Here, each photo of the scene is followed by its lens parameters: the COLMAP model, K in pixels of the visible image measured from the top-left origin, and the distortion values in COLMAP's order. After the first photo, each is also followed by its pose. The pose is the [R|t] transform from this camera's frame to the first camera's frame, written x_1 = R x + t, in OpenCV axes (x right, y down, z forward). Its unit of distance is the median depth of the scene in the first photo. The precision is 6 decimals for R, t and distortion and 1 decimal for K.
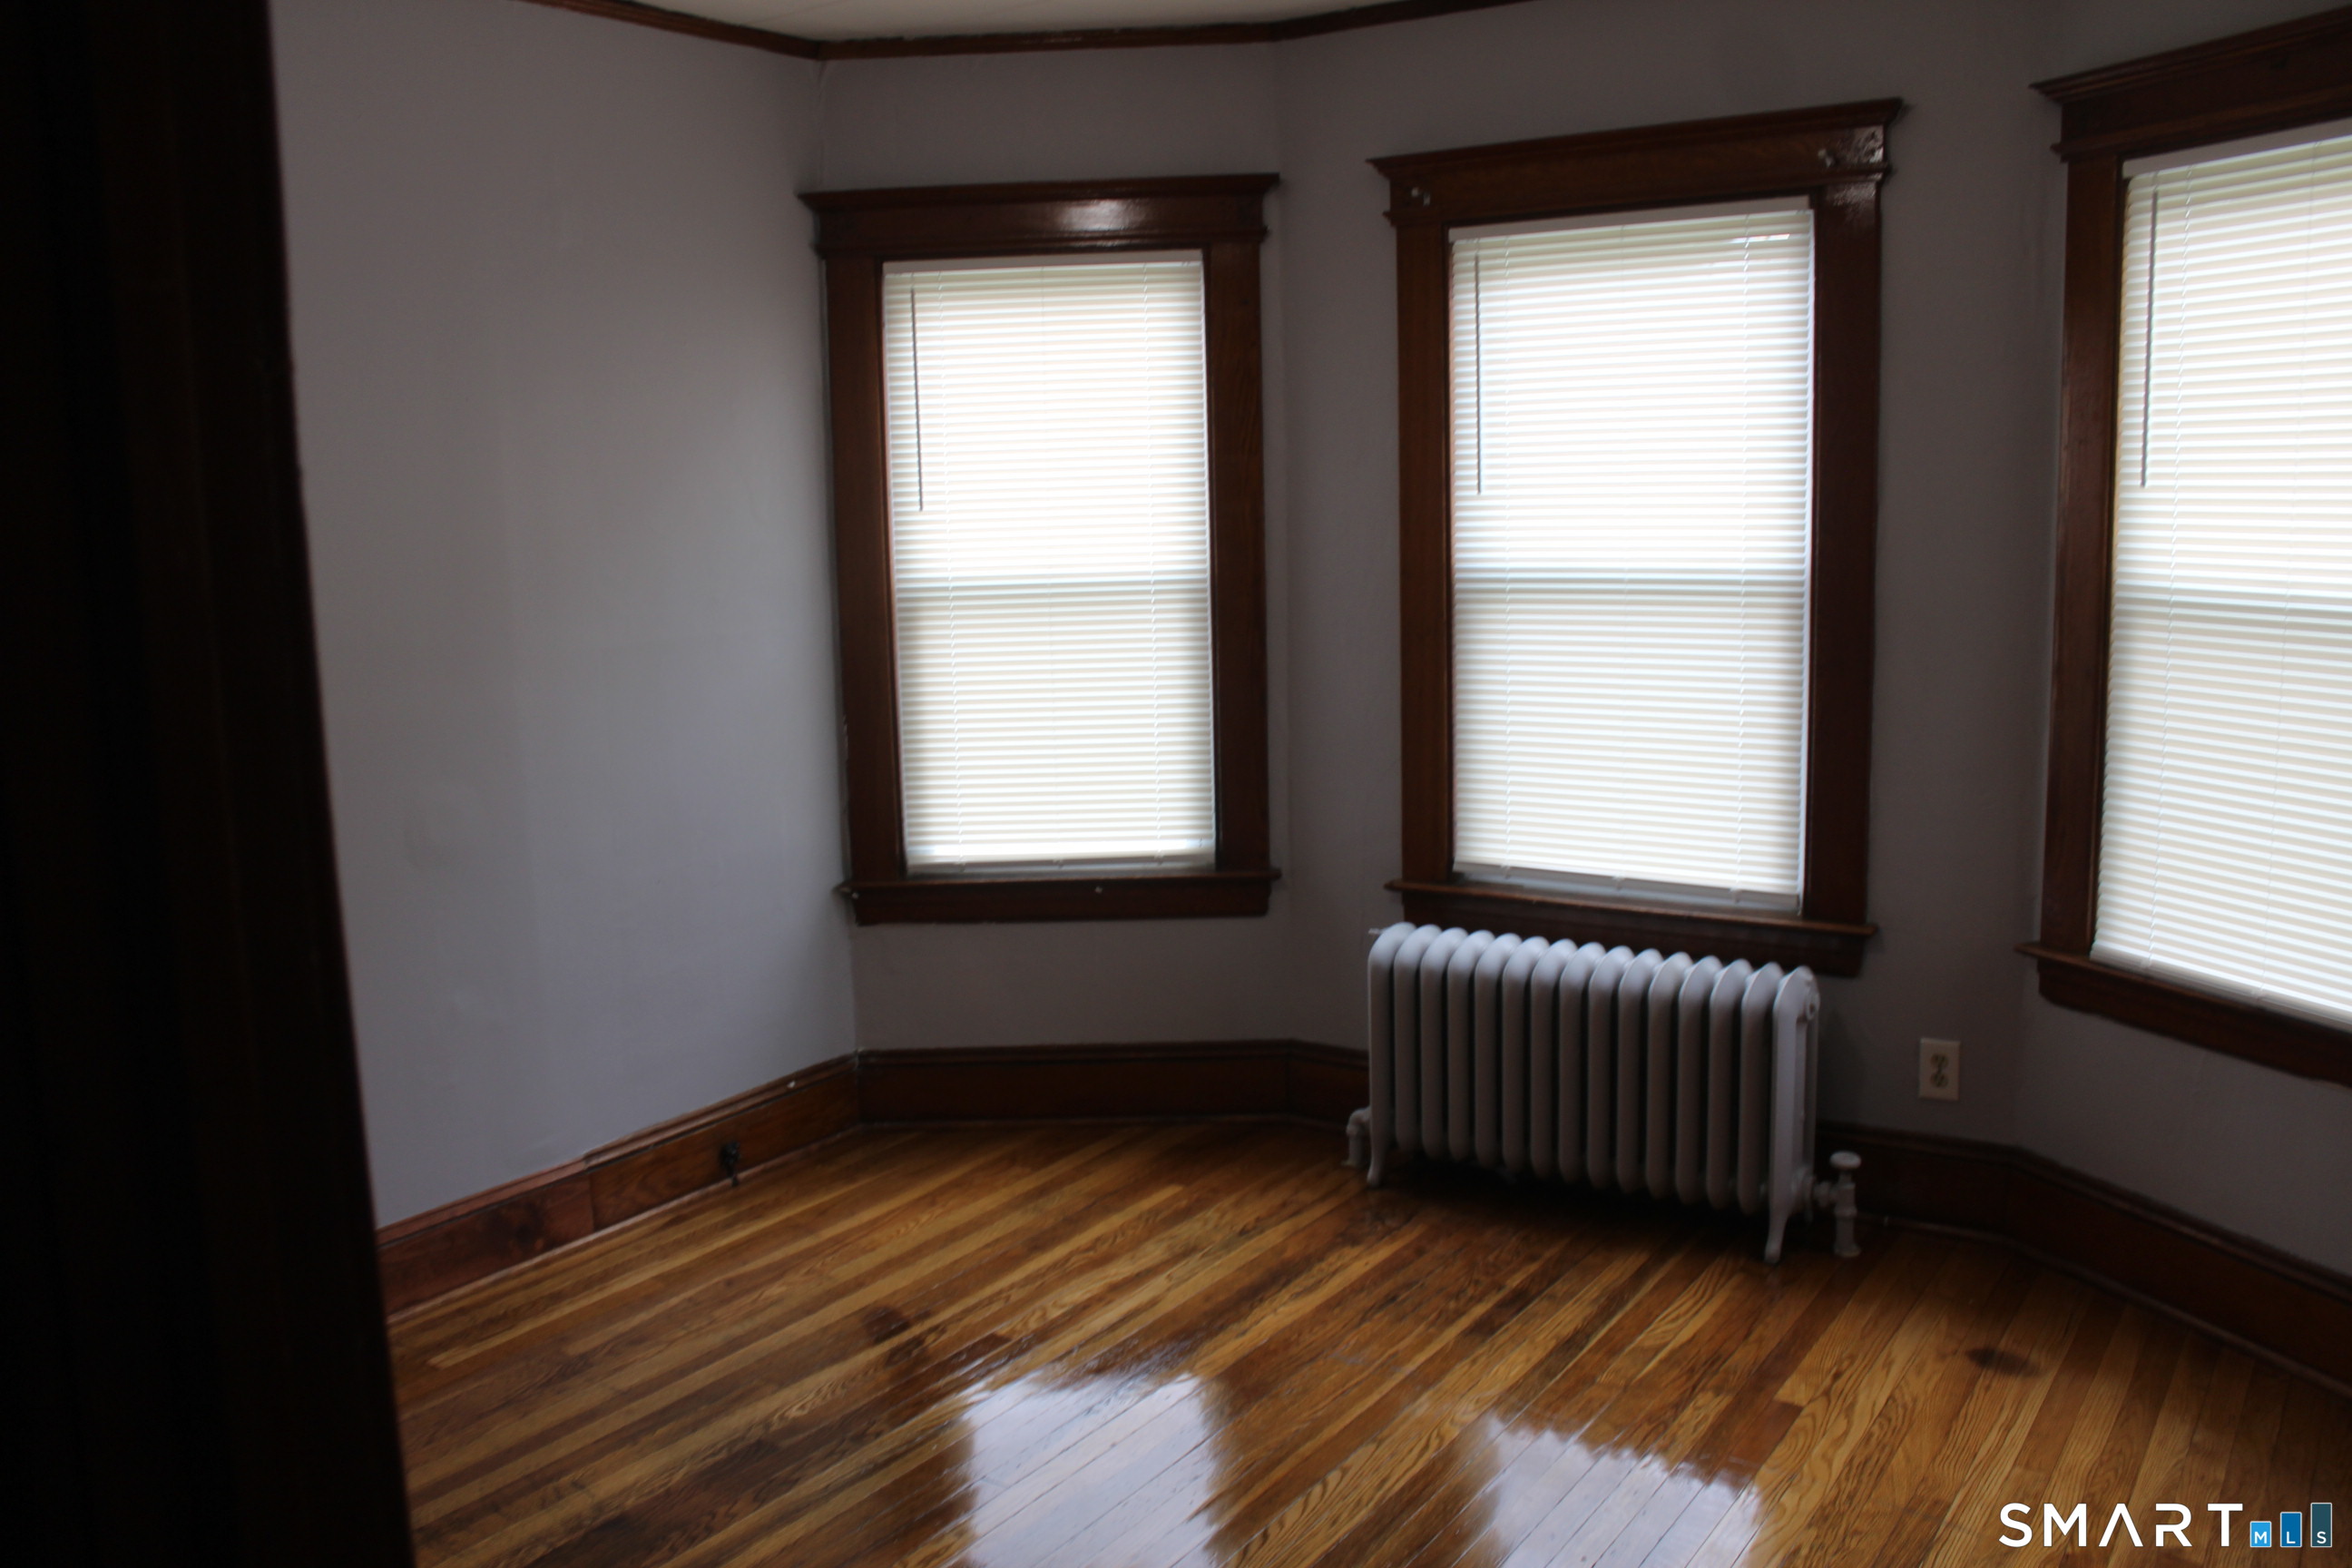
lens RADIAL K [[1968.4, 0, 1173.2], [0, 1968.4, 778.5], [0, 0, 1]] dist [-0.162577, 0.146746]
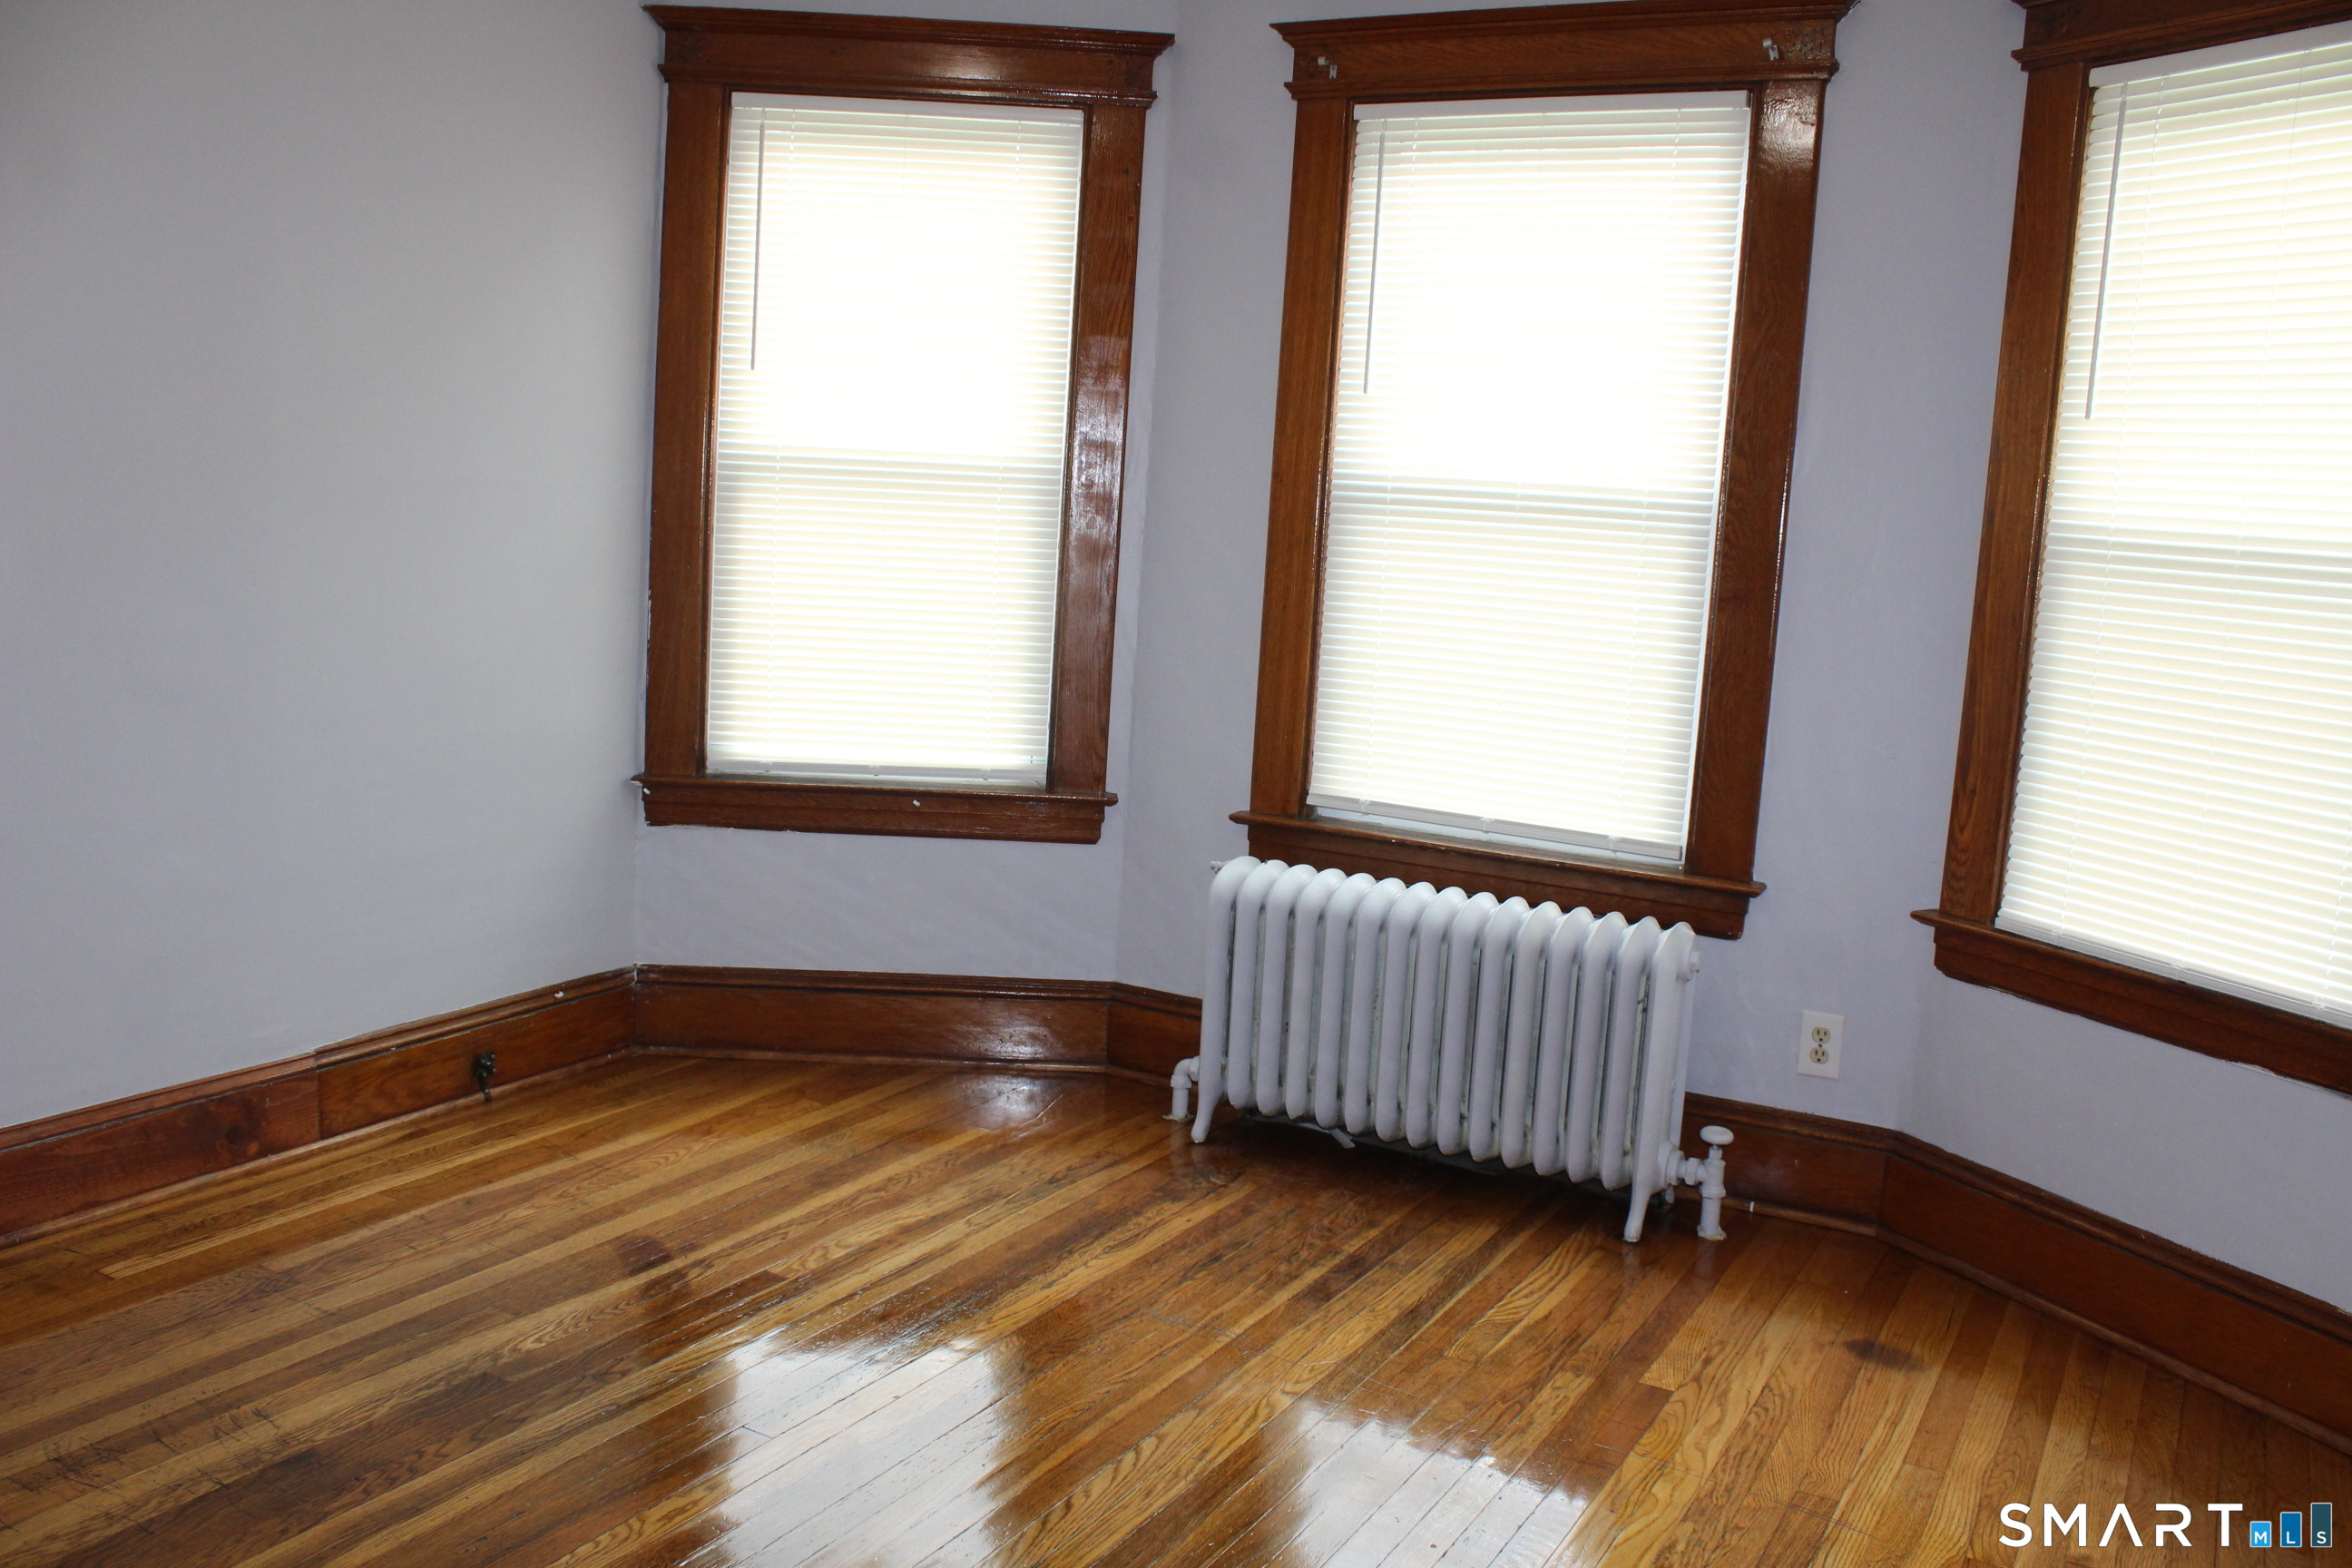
lens RADIAL K [[1968.4, 0, 1171.0], [0, 1968.4, 789.8], [0, 0, 1]] dist [-0.162577, 0.146746]
pose [[0.993080, 0.070769, 0.093723, -0.008049], [-0.070536, 0.997492, -0.005806, 0.058498], [-0.093899, -0.000845, 0.995581, 0.105436]]
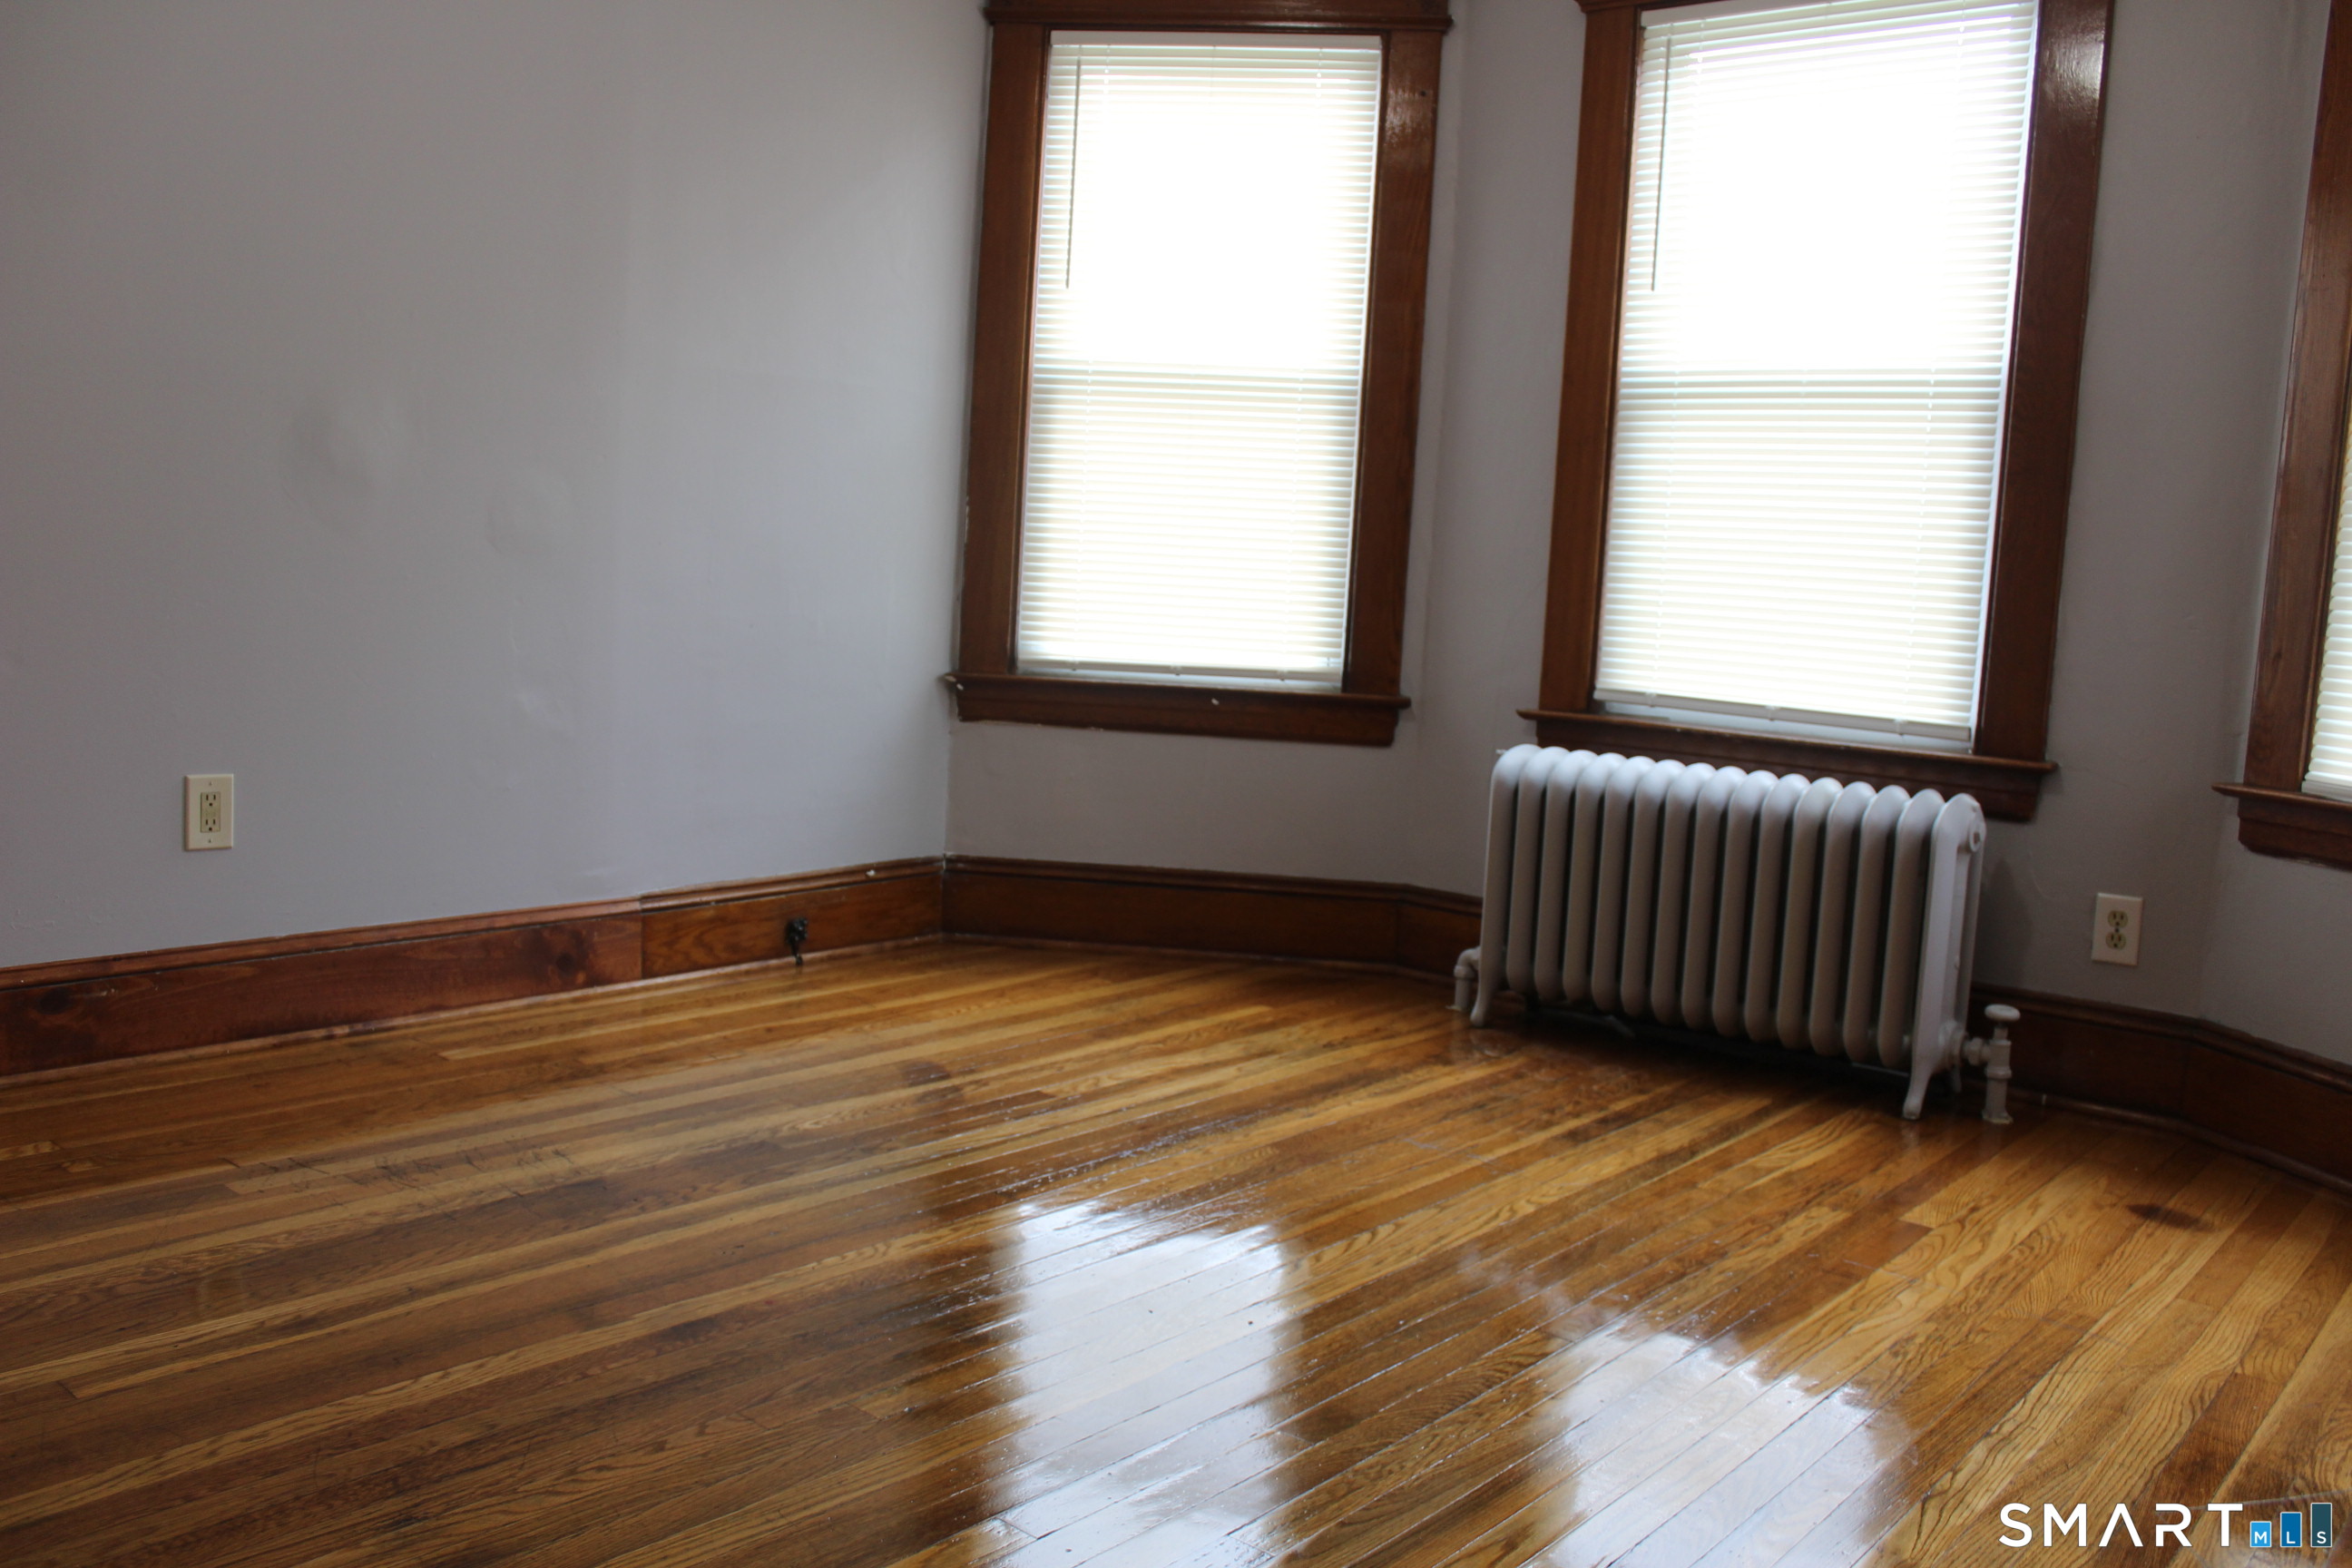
lens RADIAL K [[1968.4, 0, 1176.2], [0, 1968.4, 798.5], [0, 0, 1]] dist [-0.162577, 0.146746]
pose [[0.991425, 0.091972, -0.092834, 0.043452], [-0.095710, 0.994734, -0.036647, 0.170918], [0.088975, 0.045218, 0.995007, 0.078802]]
